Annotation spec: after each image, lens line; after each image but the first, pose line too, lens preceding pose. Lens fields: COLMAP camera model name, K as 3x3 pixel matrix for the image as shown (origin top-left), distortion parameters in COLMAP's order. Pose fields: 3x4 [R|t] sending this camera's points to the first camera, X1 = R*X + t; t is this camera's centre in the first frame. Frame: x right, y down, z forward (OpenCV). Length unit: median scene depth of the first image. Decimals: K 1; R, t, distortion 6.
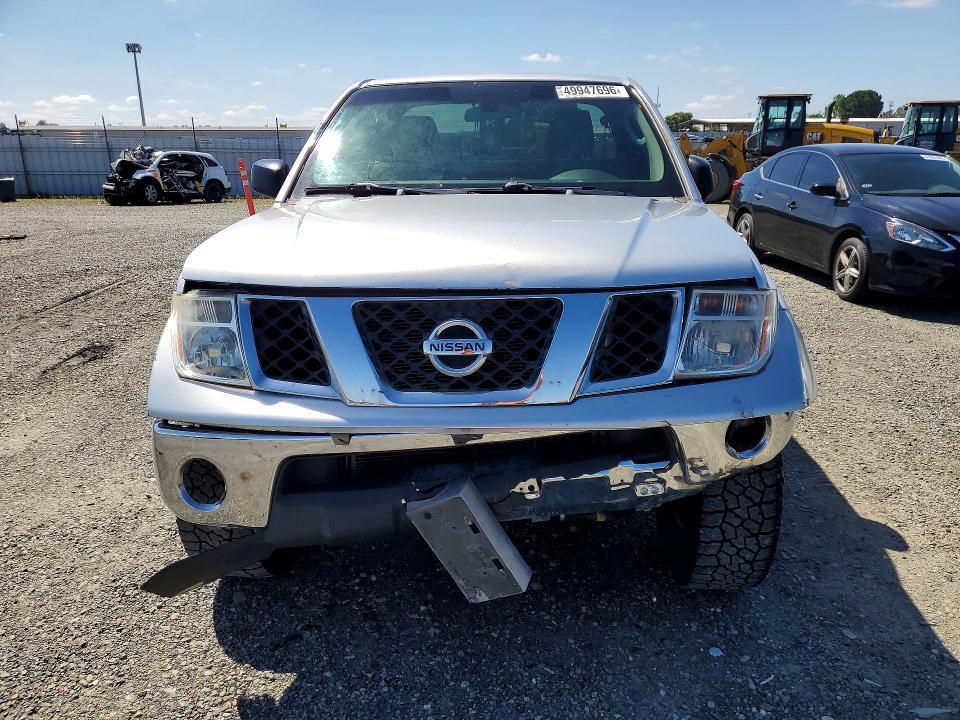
lens RADIAL K [[759.2, 0, 480.1], [0, 759.2, 383.8], [0, 0, 1]] dist [-0.000441, -0.000872]
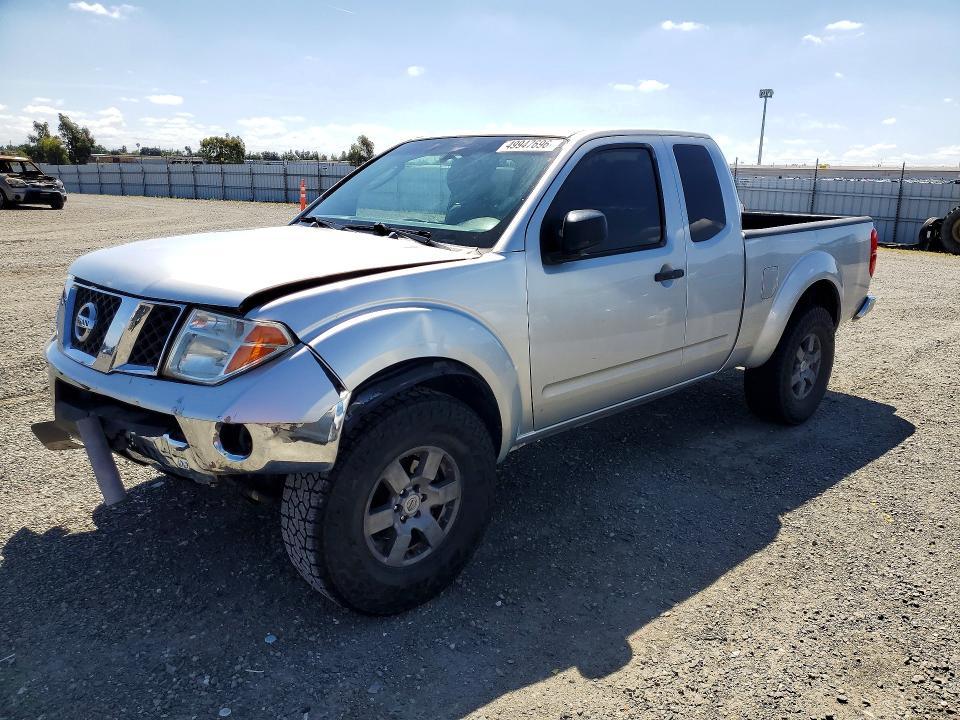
lens RADIAL K [[750.0, 0, 491.9], [0, 750.0, 360.0], [0, 0, 1]] dist [-0.004187, -0.011617]
pose [[0.725786, 0.175031, -0.665281, 0.866324], [-0.222197, 0.974900, 0.014085, -0.098839], [0.651048, 0.137601, 0.746460, 0.234376]]
